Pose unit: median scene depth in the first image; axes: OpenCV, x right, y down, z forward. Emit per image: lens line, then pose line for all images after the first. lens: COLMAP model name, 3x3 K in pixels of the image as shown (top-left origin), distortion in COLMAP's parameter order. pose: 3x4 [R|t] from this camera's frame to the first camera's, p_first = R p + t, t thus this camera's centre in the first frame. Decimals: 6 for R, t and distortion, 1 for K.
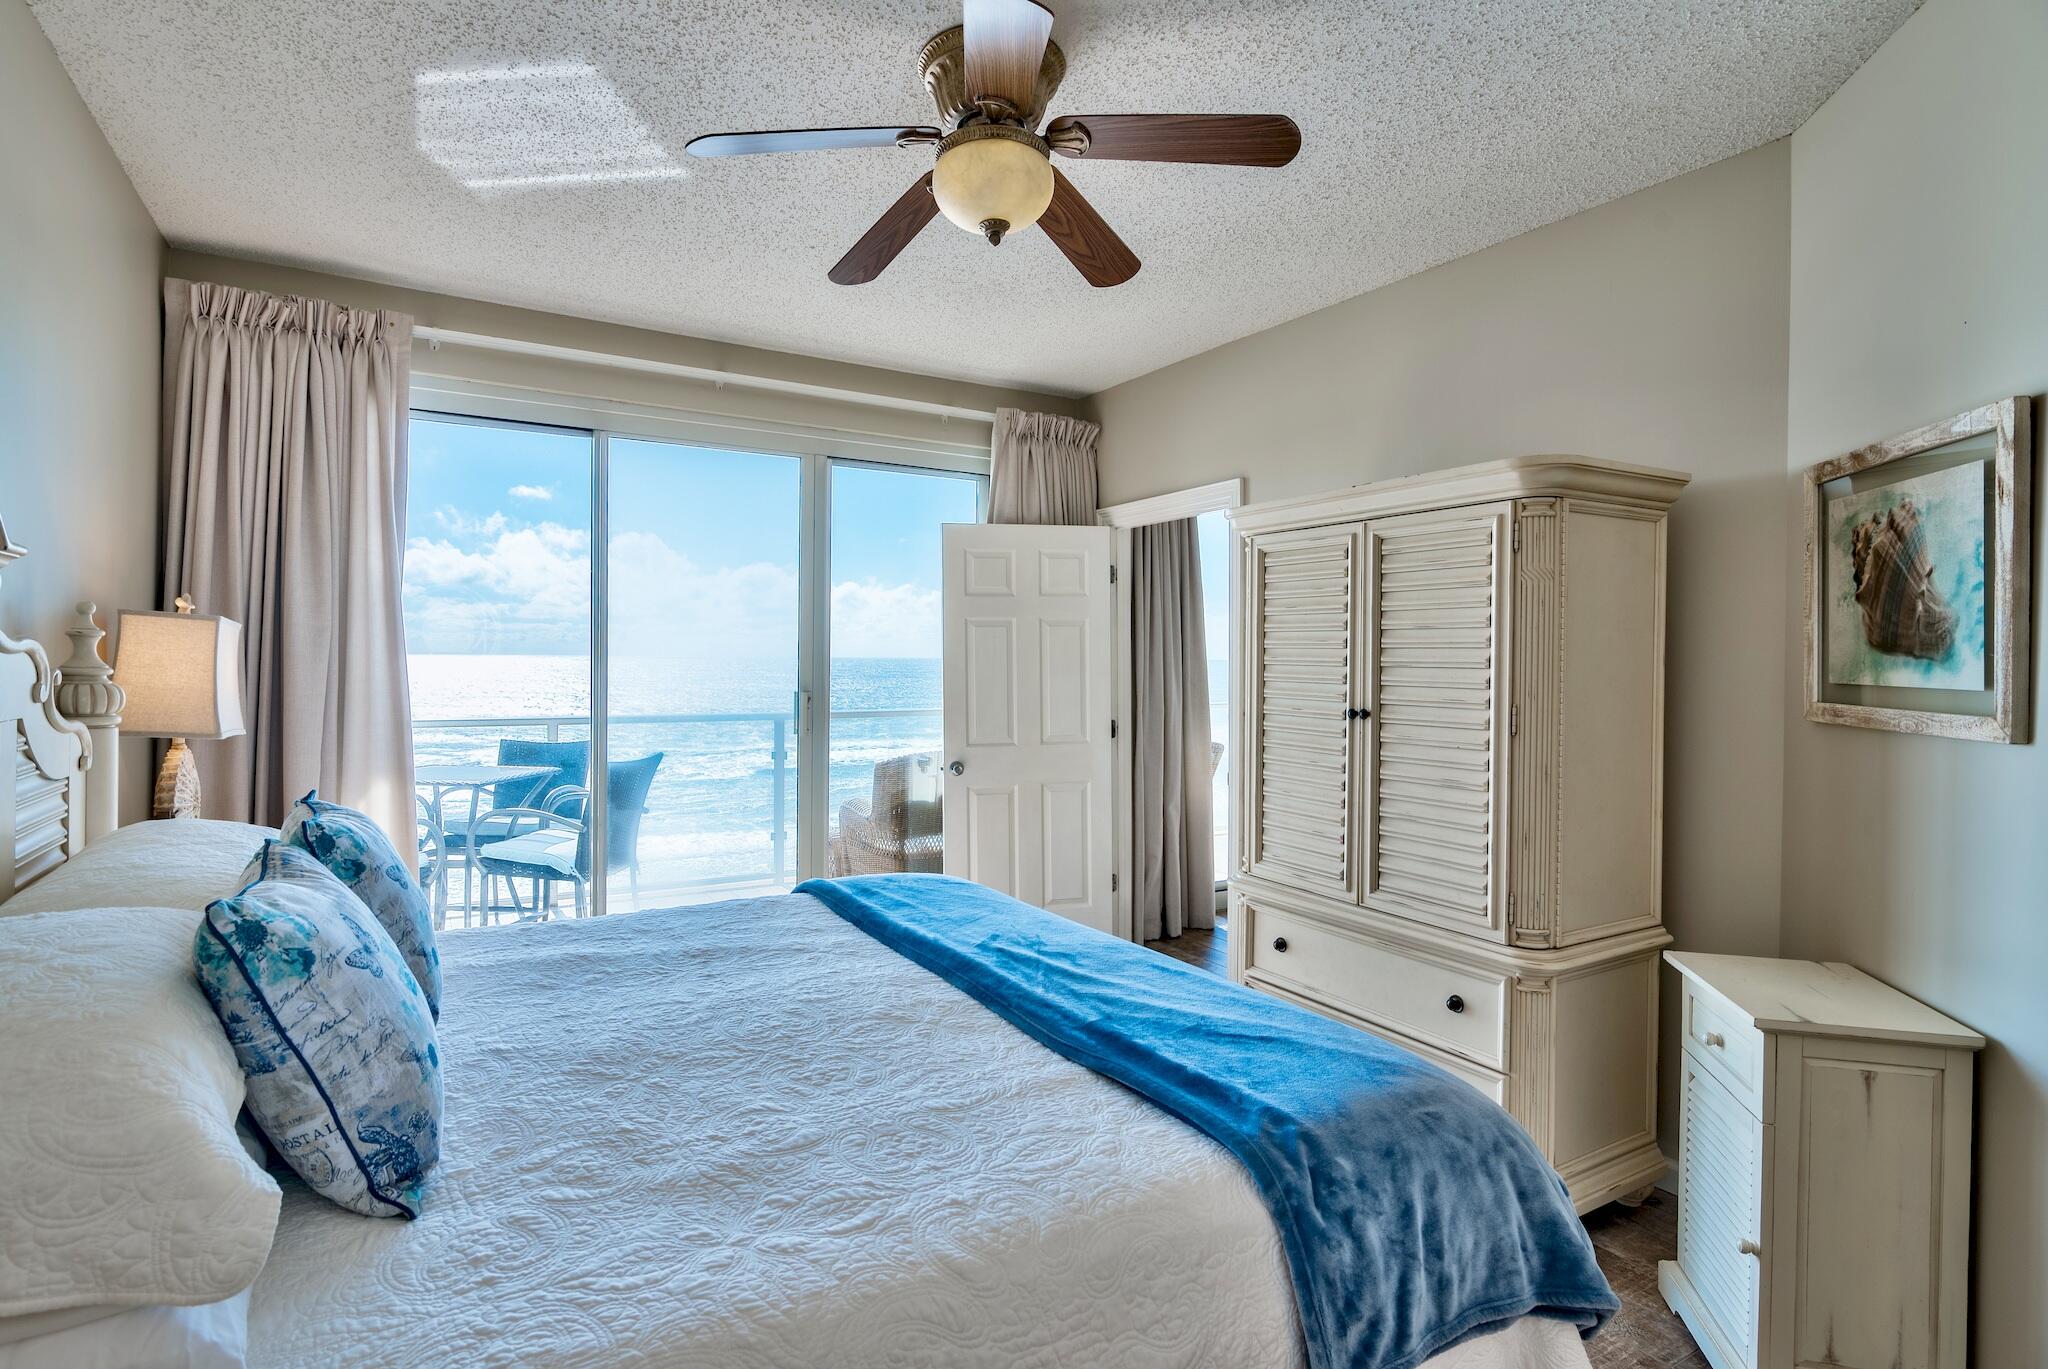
lens RADIAL K [[1016.9, 0, 1032.5], [0, 1016.9, 669.8], [0, 0, 1]] dist [-0.004008, 0.001294]
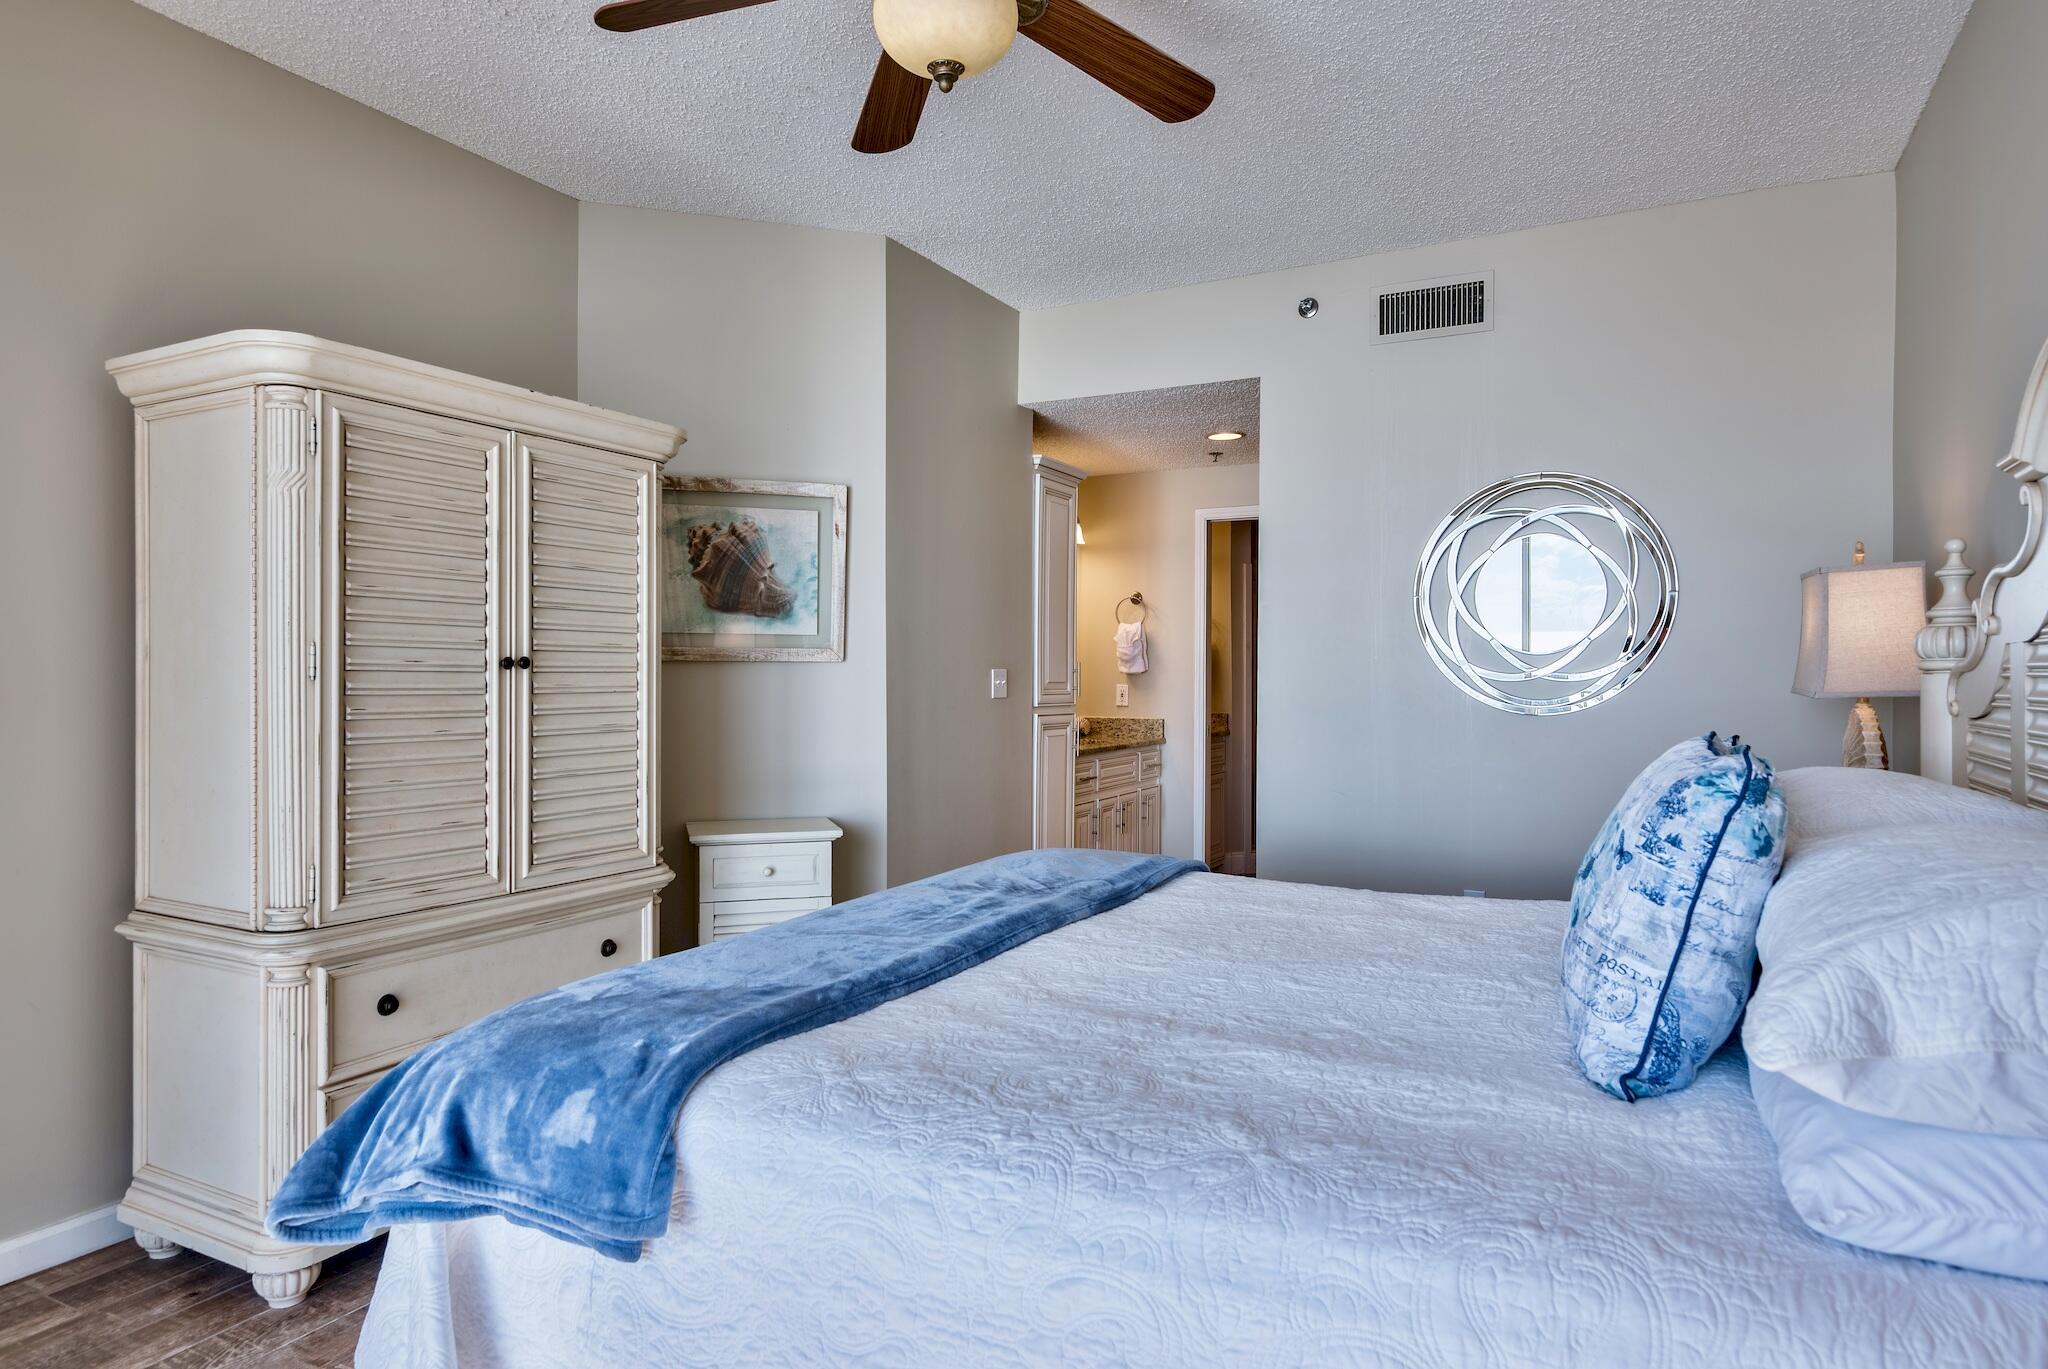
lens RADIAL K [[1185.9, 0, 1040.1], [0, 1185.9, 695.1], [0, 0, 1]] dist [0.005490, -0.000586]
pose [[-0.523985, -0.023408, 0.851406, -0.982798], [0.006046, 0.999495, 0.031200, 0.056686], [-0.851706, 0.021496, -0.523578, 1.534821]]
